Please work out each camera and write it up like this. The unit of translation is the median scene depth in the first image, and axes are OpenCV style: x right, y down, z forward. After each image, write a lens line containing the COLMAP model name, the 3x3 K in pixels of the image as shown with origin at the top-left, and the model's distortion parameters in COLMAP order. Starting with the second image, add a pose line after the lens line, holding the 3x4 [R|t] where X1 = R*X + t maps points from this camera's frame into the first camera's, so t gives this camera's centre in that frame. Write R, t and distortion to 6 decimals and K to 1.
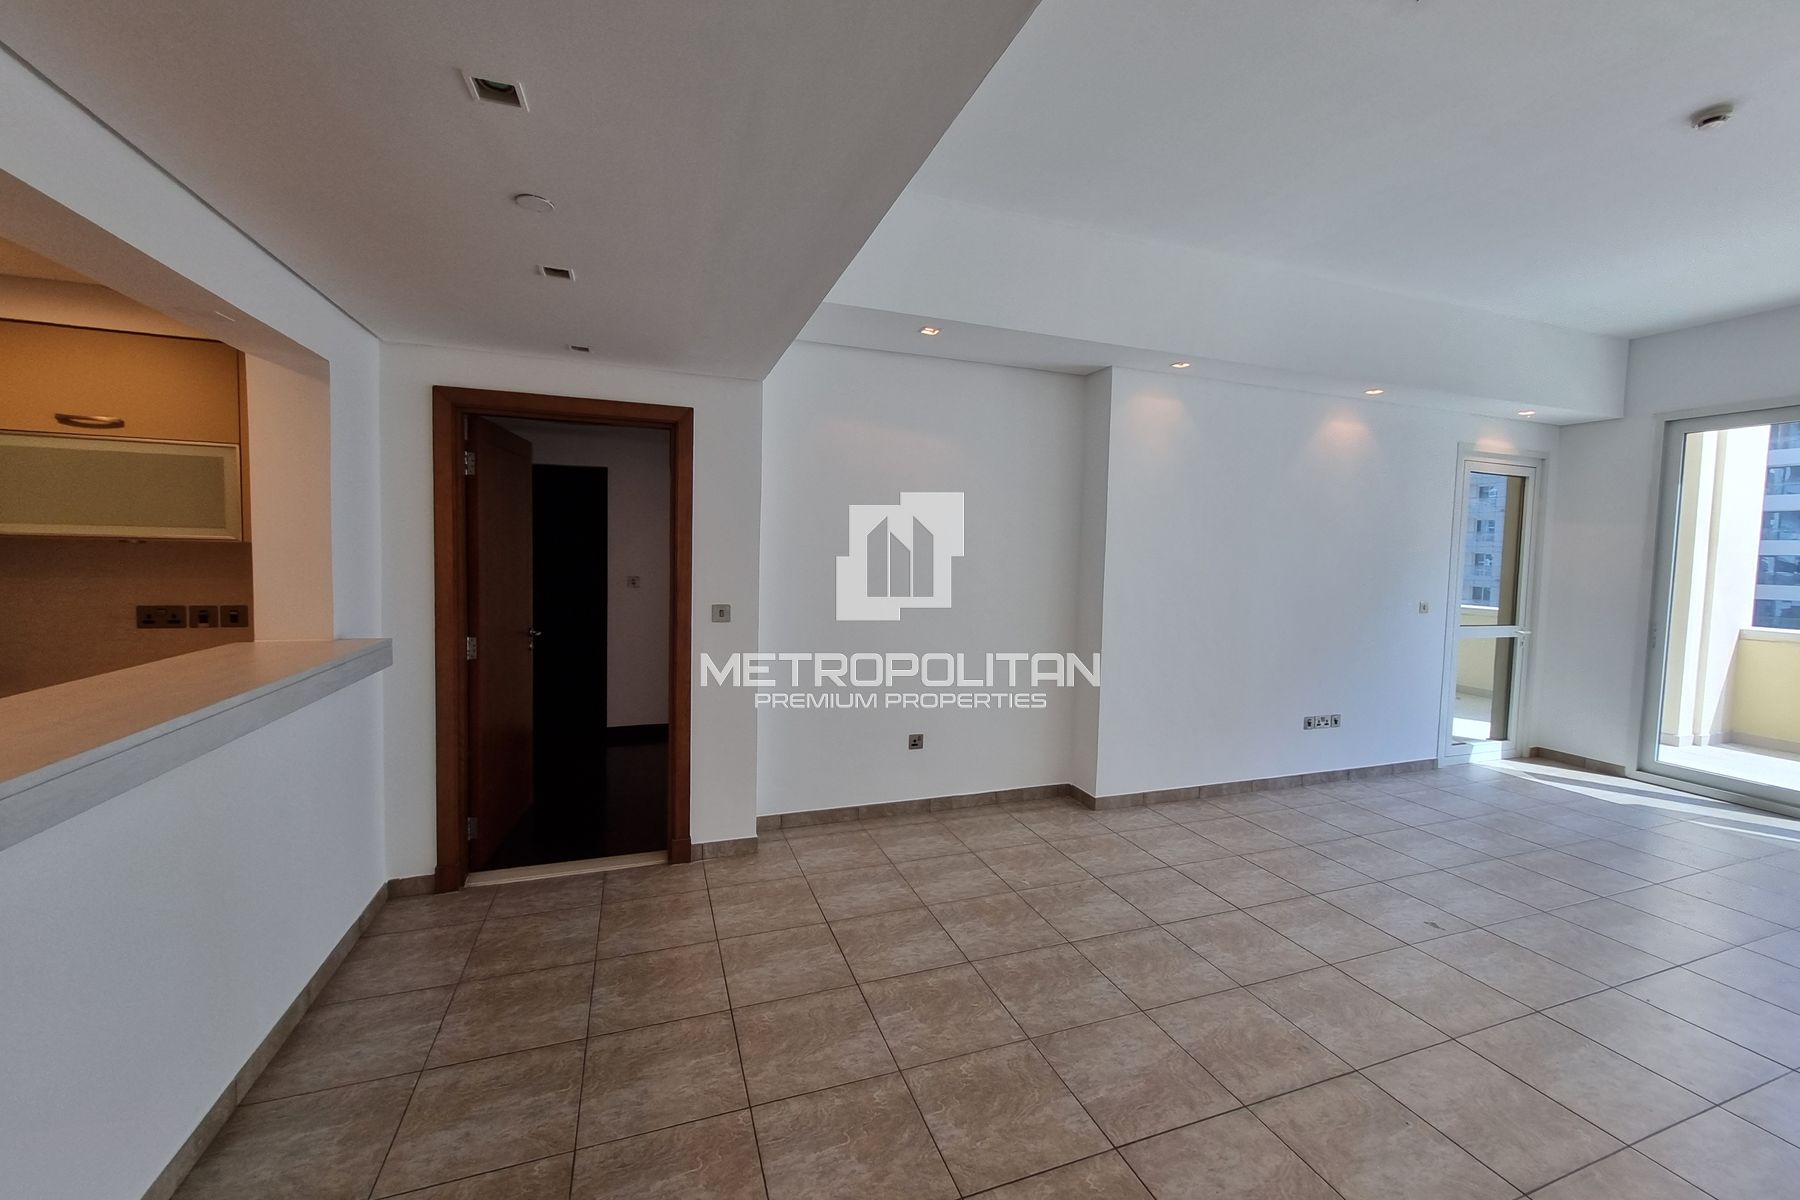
lens RADIAL K [[710.8, 0, 908.7], [0, 710.8, 589.4], [0, 0, 1]] dist [0.003585, -0.000555]
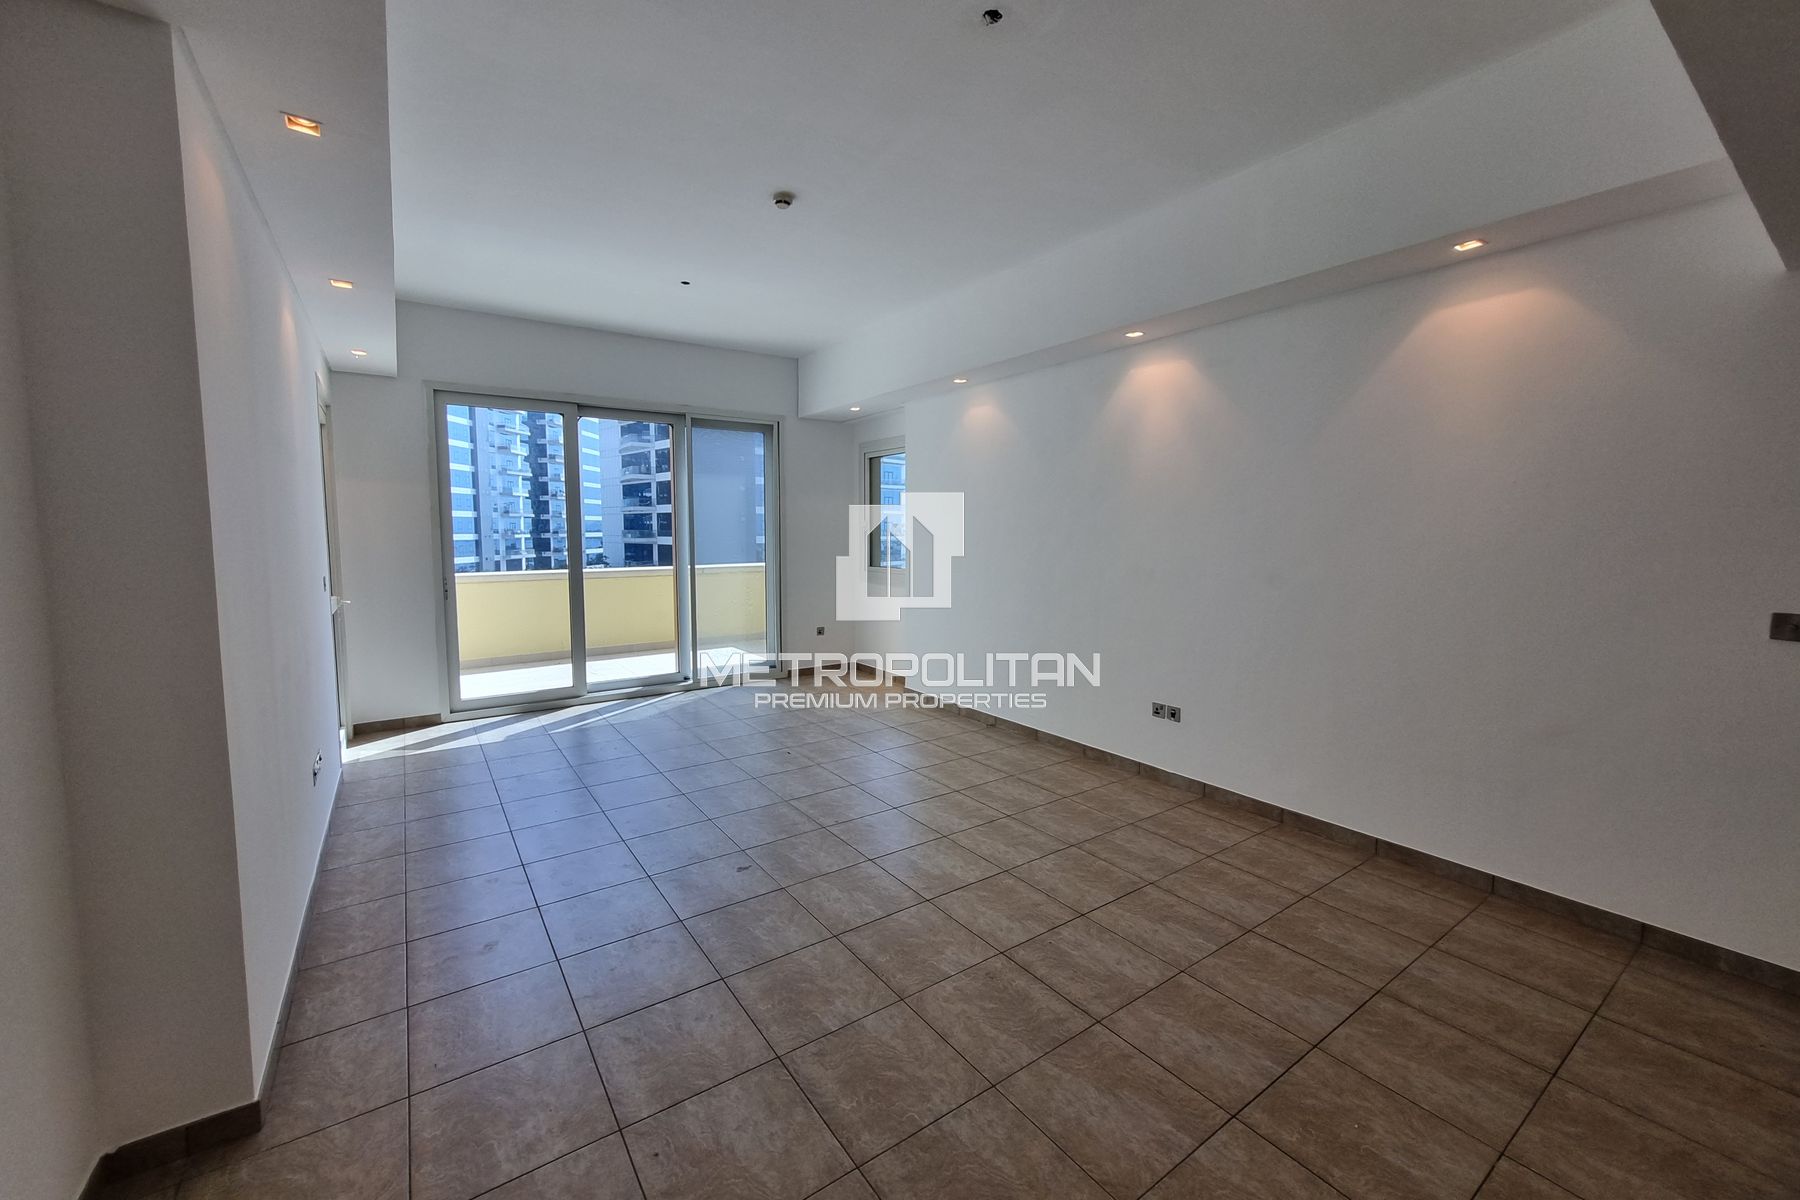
lens RADIAL K [[710.8, 0, 884.0], [0, 710.8, 594.4], [0, 0, 1]] dist [0.003585, -0.000555]
pose [[-0.248055, -0.114105, 0.962003, -0.284459], [0.045827, 0.990545, 0.129307, -0.060885], [-0.967662, 0.076161, -0.240480, 1.002865]]
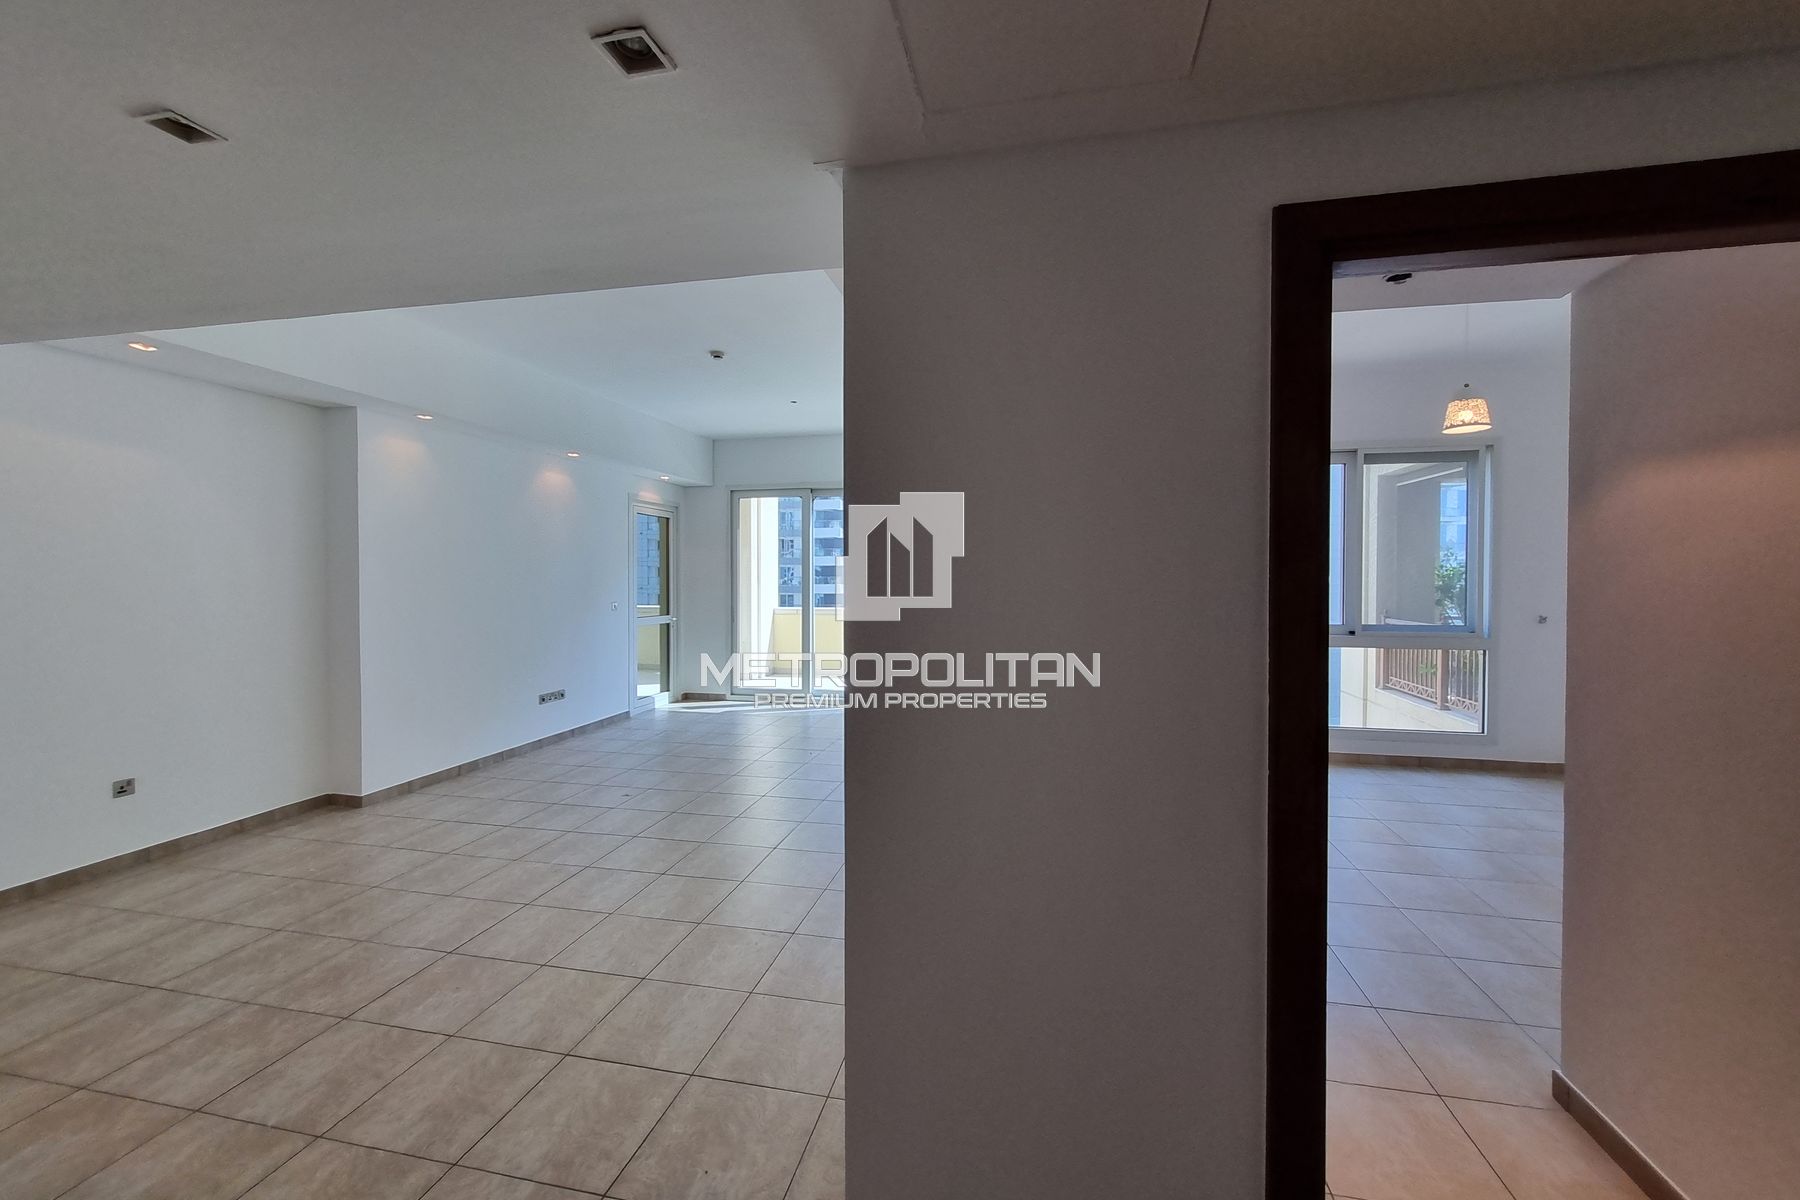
lens RADIAL K [[710.8, 0, 892.7], [0, 710.8, 582.4], [0, 0, 1]] dist [0.003585, -0.000555]
pose [[0.548558, -0.032076, 0.835497, -0.274712], [0.059201, 0.998246, -0.000545, 0.018432], [-0.834014, 0.049761, 0.549495, -0.428168]]
